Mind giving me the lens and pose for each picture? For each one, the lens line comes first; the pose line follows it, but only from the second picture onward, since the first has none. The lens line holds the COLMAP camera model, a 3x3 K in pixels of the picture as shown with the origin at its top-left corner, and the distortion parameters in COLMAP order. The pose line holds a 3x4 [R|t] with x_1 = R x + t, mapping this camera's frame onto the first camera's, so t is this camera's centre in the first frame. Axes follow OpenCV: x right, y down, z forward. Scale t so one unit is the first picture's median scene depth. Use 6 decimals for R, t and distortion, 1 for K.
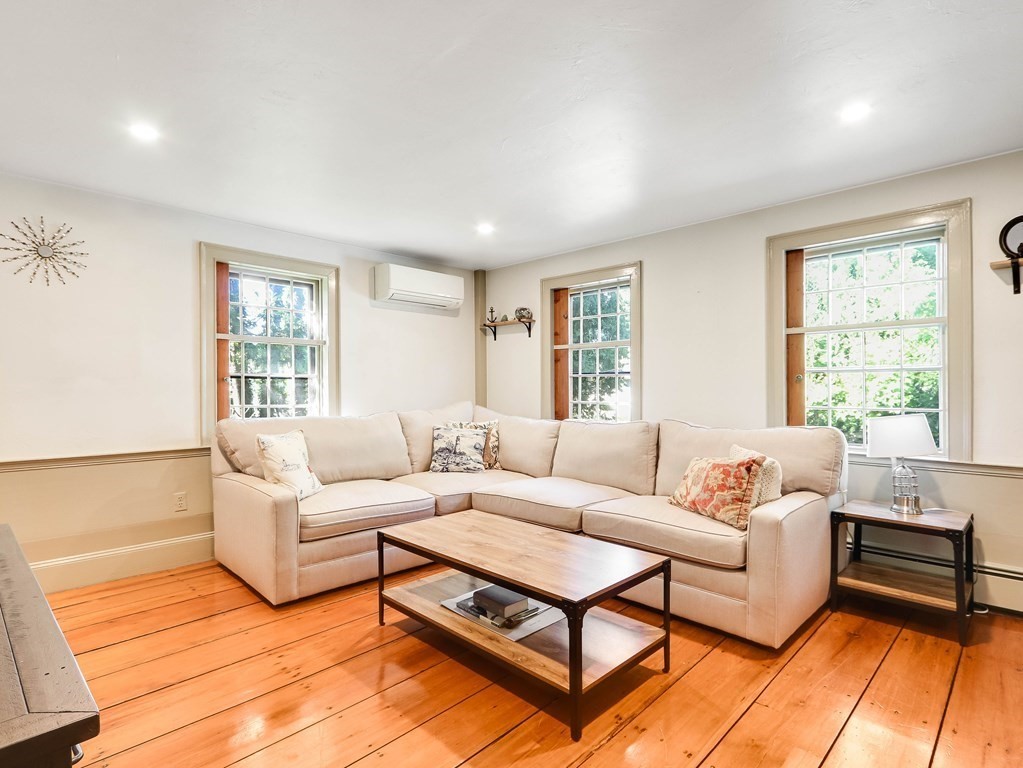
lens RADIAL K [[535.9, 0, 520.8], [0, 535.9, 379.5], [0, 0, 1]] dist [-0.007500, -0.002159]
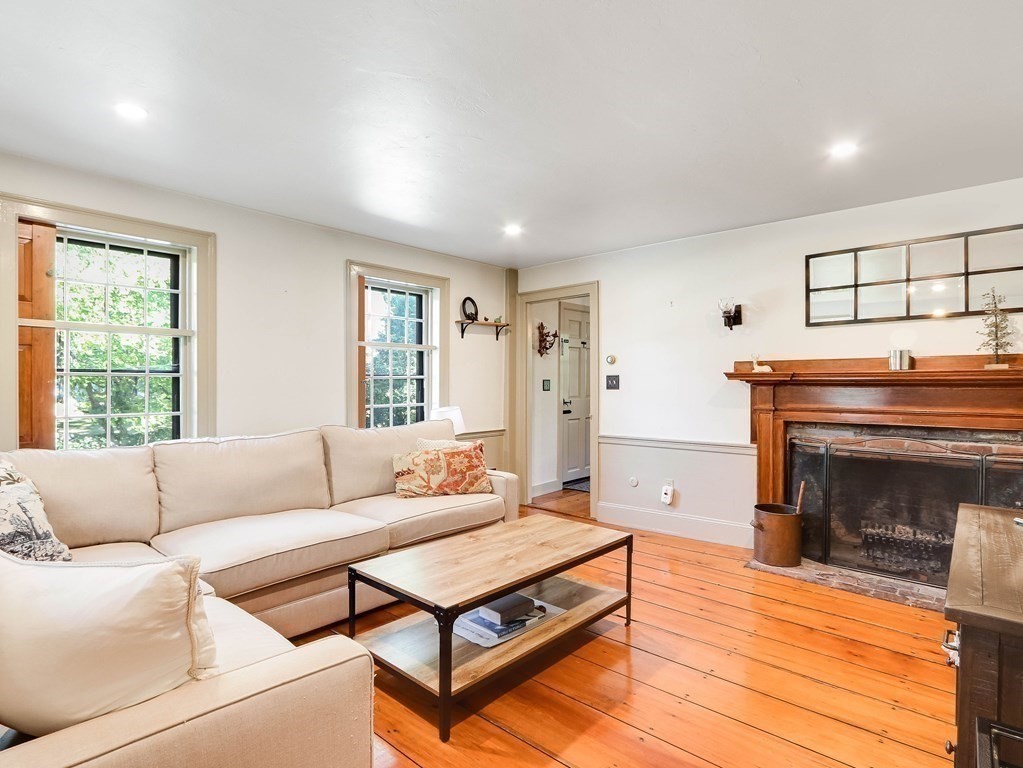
lens RADIAL K [[535.9, 0, 520.3], [0, 535.9, 390.4], [0, 0, 1]] dist [-0.007500, -0.002159]
pose [[-0.044021, -0.002916, 0.999026, -0.991040], [-0.011057, 0.999936, 0.002432, 0.009910], [-0.998969, -0.010939, -0.044050, 0.996566]]
